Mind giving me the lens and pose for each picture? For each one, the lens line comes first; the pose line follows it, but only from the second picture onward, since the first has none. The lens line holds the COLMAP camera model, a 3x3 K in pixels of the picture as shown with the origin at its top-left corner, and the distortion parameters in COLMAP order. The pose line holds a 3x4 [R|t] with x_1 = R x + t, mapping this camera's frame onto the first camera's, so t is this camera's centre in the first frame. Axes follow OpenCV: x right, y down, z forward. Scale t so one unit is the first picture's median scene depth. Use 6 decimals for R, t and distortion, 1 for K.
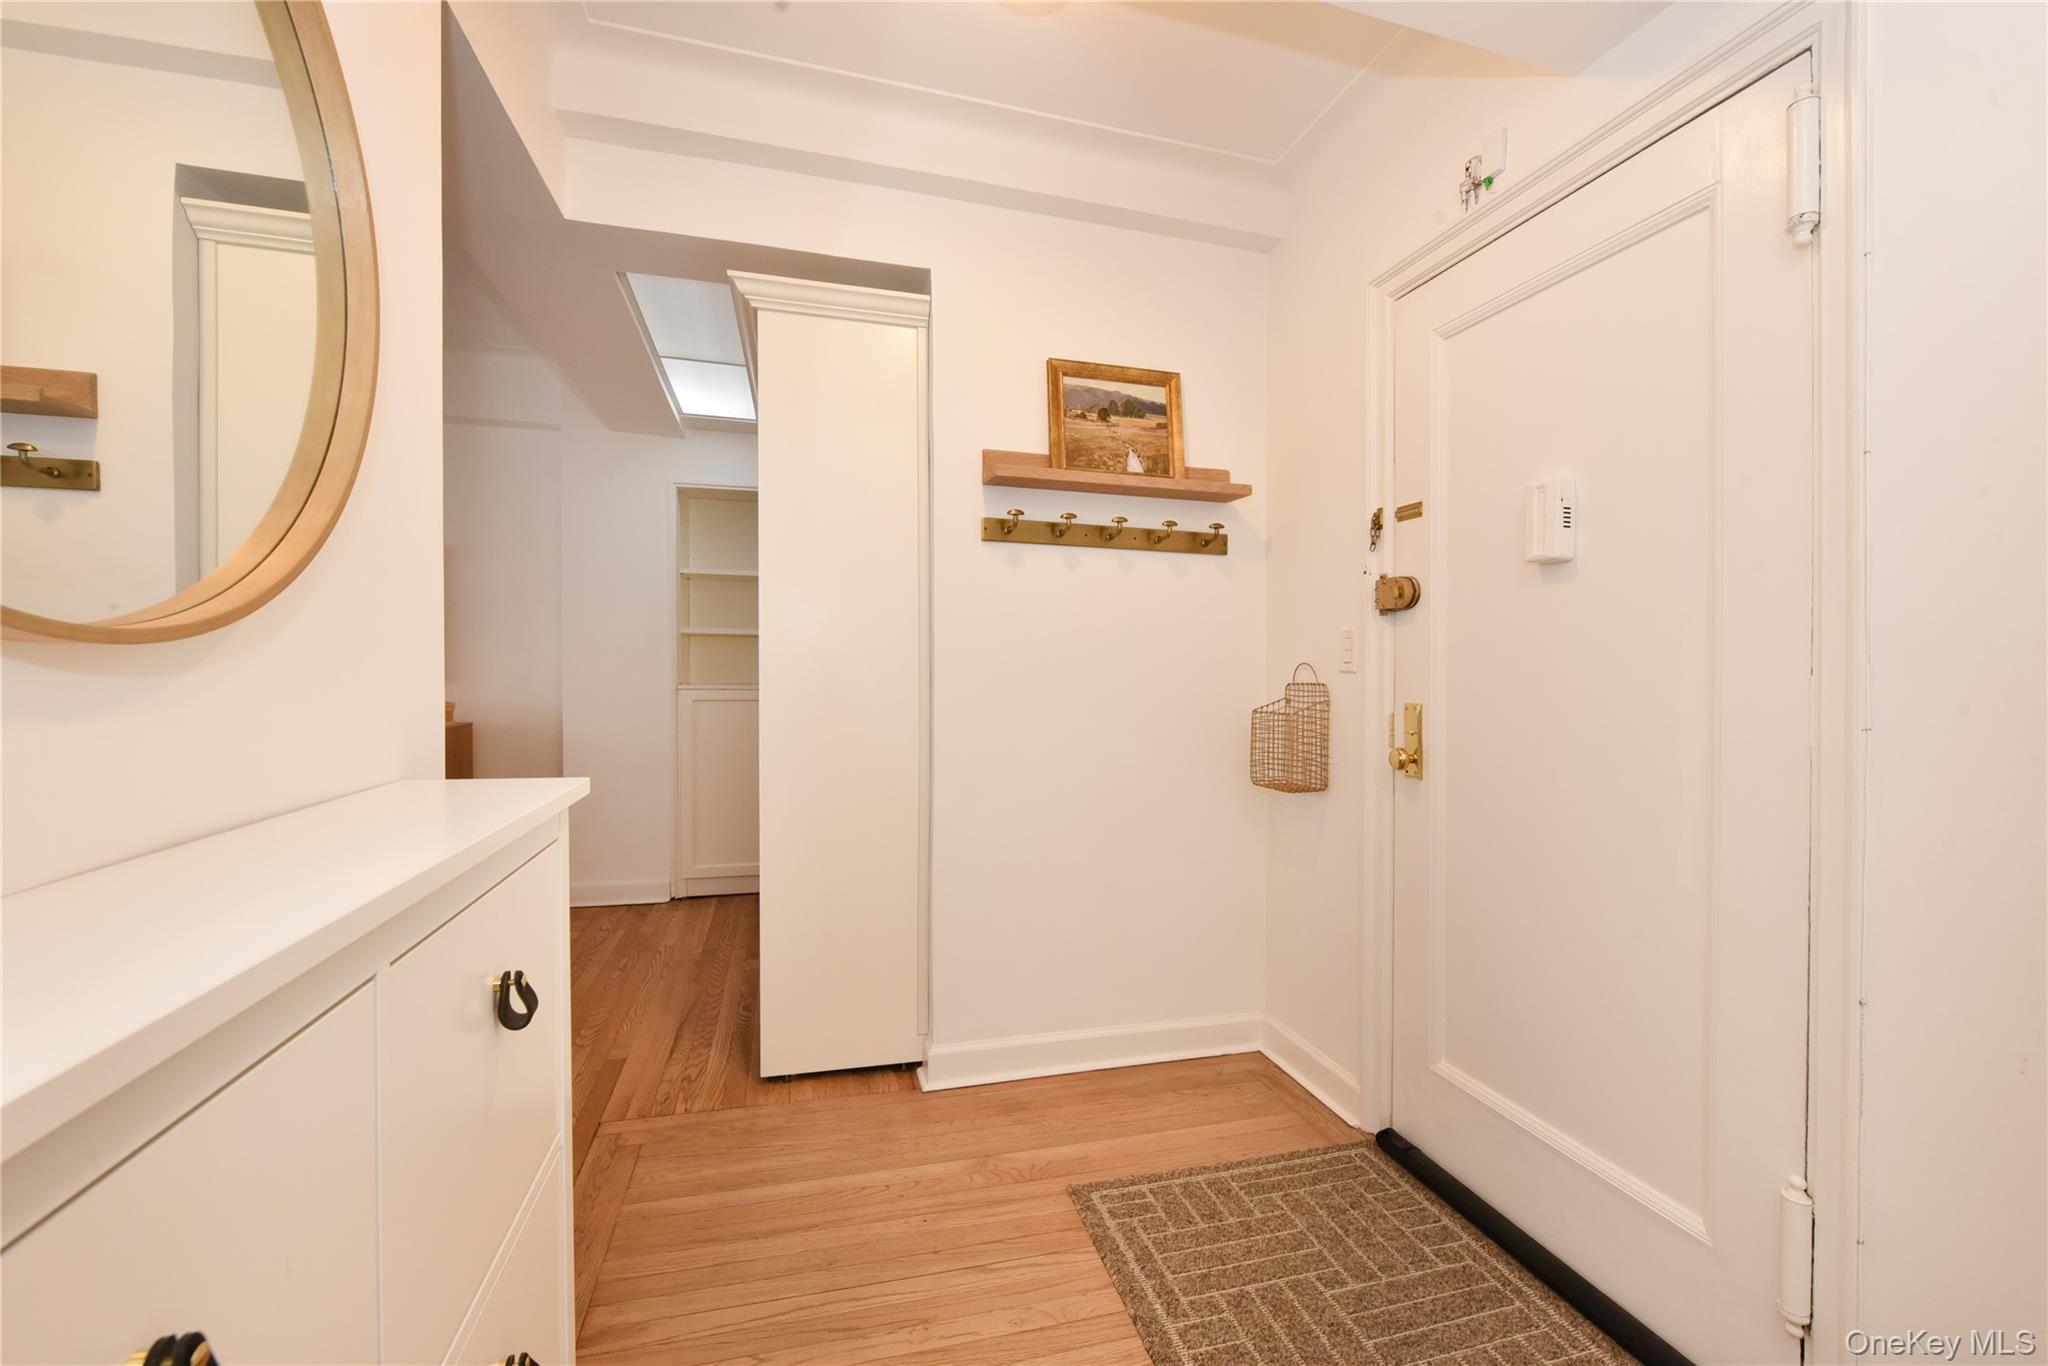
lens RADIAL K [[807.1, 0, 1019.2], [0, 807.1, 665.3], [0, 0, 1]] dist [-0.013378, -0.000036]
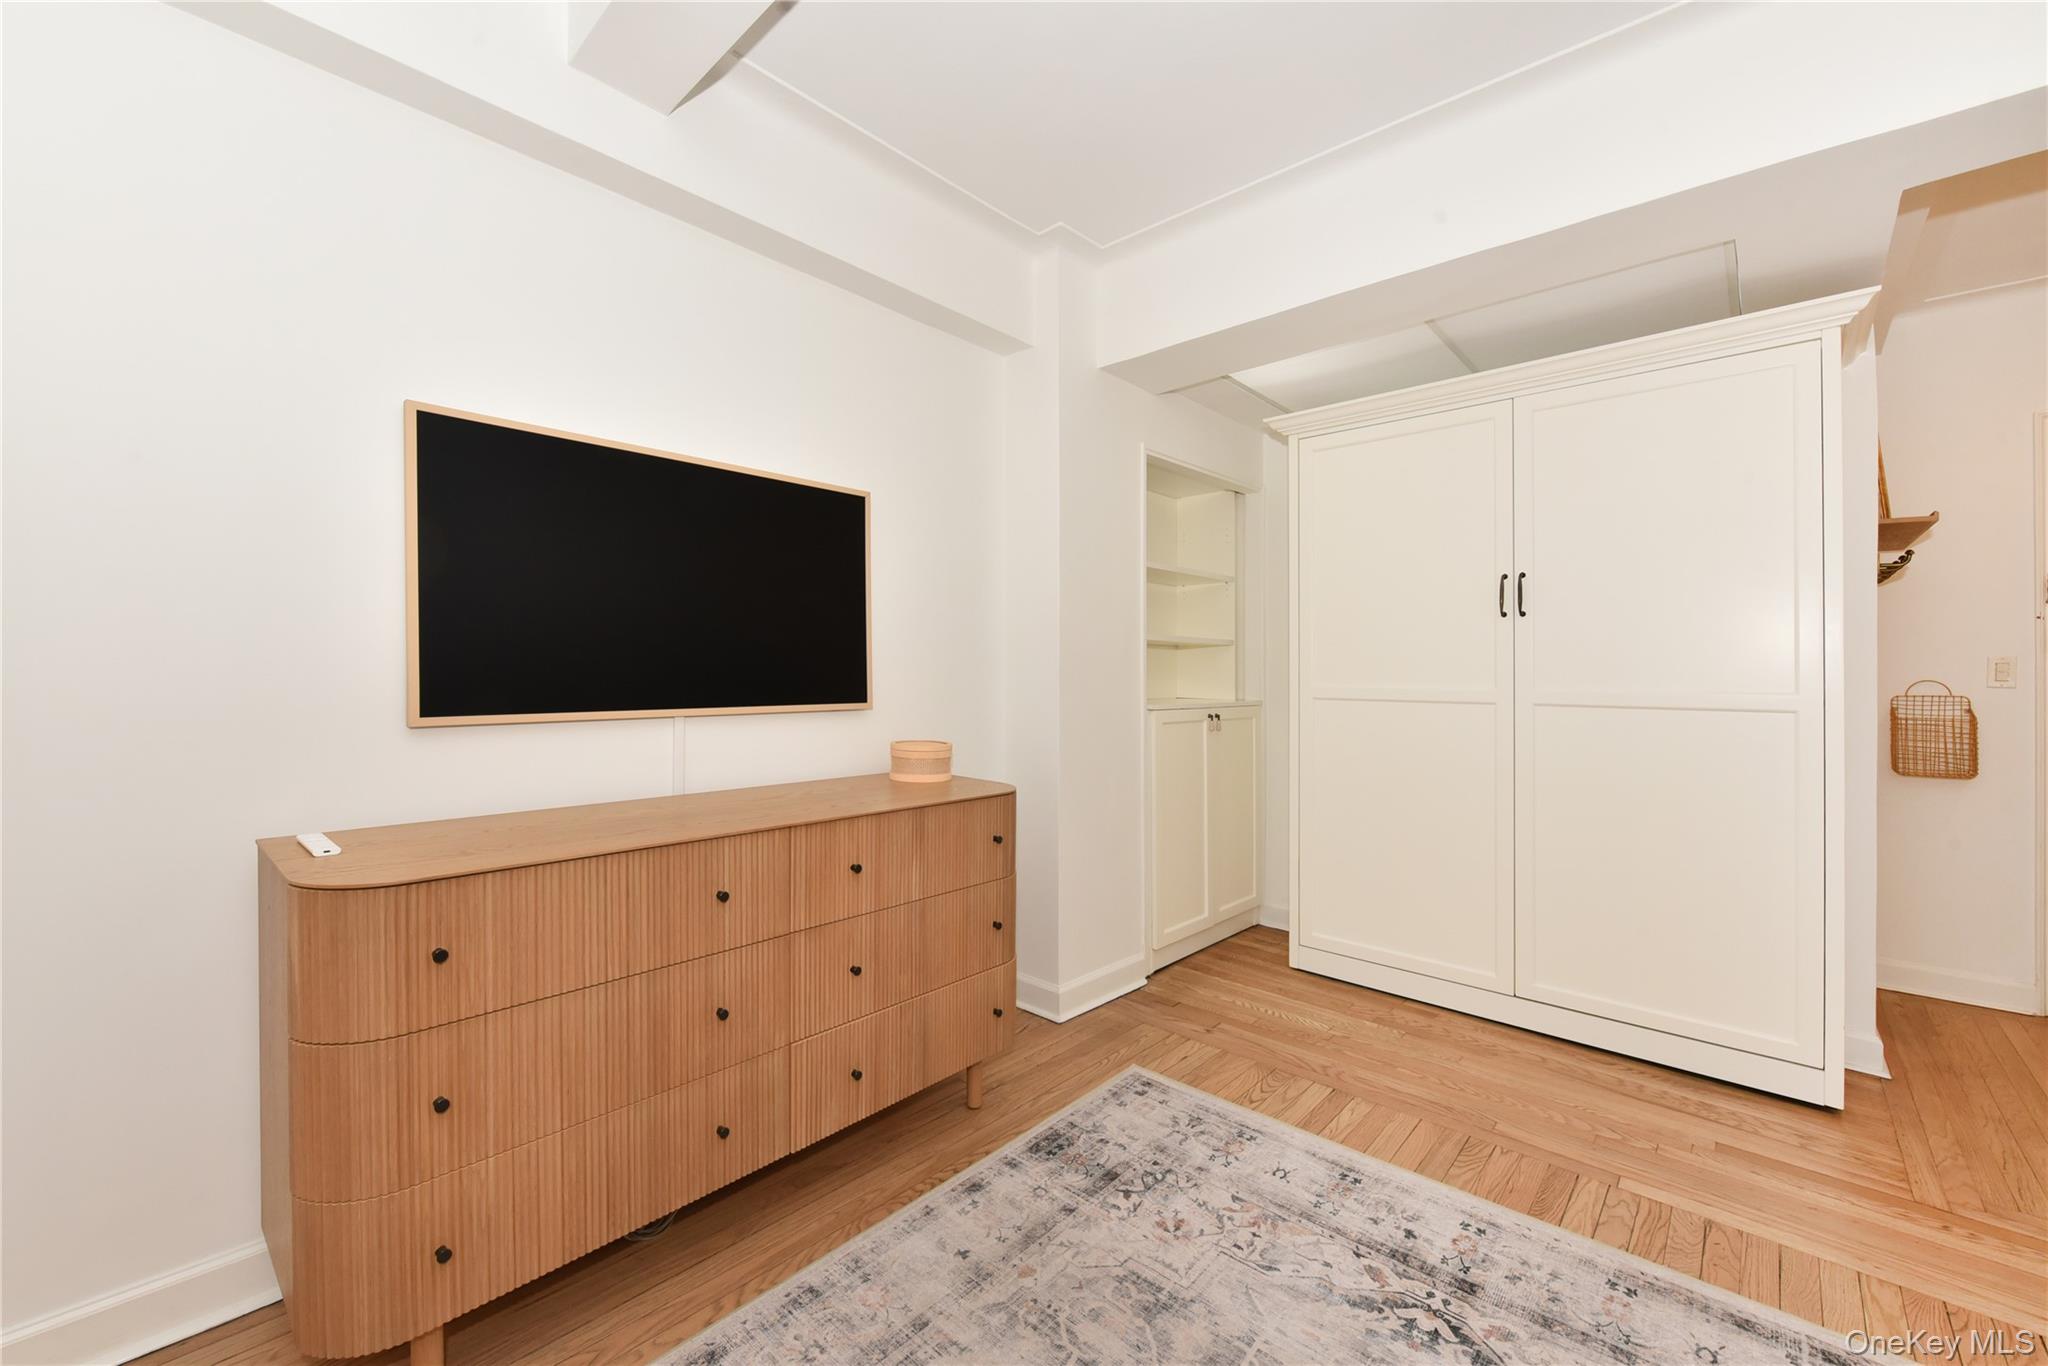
lens RADIAL K [[807.1, 0, 1019.2], [0, 807.1, 665.3], [0, 0, 1]] dist [-0.013378, -0.000036]
pose [[0.851695, 0.005714, 0.524006, -1.651833], [-0.003777, 0.999982, -0.004766, -0.016857], [-0.524024, 0.002080, 0.851701, 0.694308]]
